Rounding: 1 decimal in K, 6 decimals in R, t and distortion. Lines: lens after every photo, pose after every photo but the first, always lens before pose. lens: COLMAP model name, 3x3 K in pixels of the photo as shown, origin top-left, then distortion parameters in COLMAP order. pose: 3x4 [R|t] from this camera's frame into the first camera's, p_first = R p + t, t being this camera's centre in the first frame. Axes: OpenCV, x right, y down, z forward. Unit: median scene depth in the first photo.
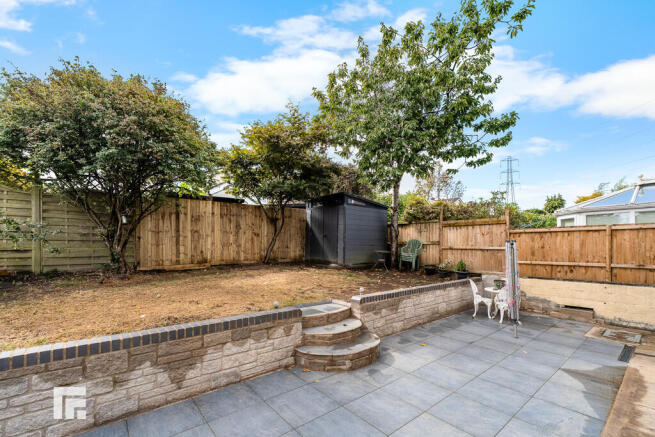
lens RADIAL K [[286.4, 0, 321.3], [0, 286.4, 238.5], [0, 0, 1]] dist [-0.001045, 0.000083]
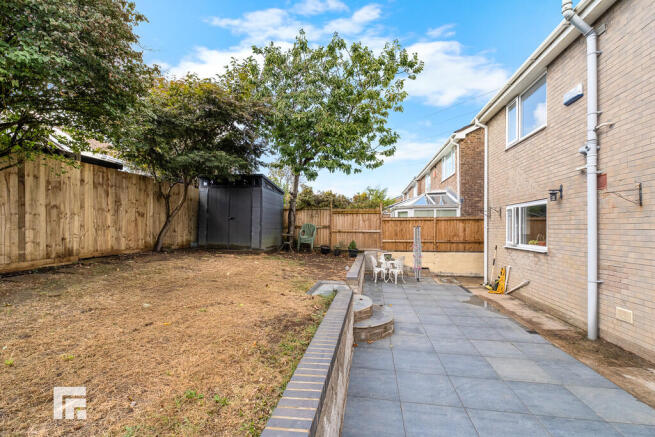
lens RADIAL K [[286.4, 0, 321.3], [0, 286.4, 238.5], [0, 0, 1]] dist [-0.001045, 0.000083]
pose [[0.742865, -0.022221, 0.669073, -0.423528], [-0.018509, 0.998385, 0.053709, 0.000429], [-0.669186, -0.052282, 0.741254, 0.144633]]
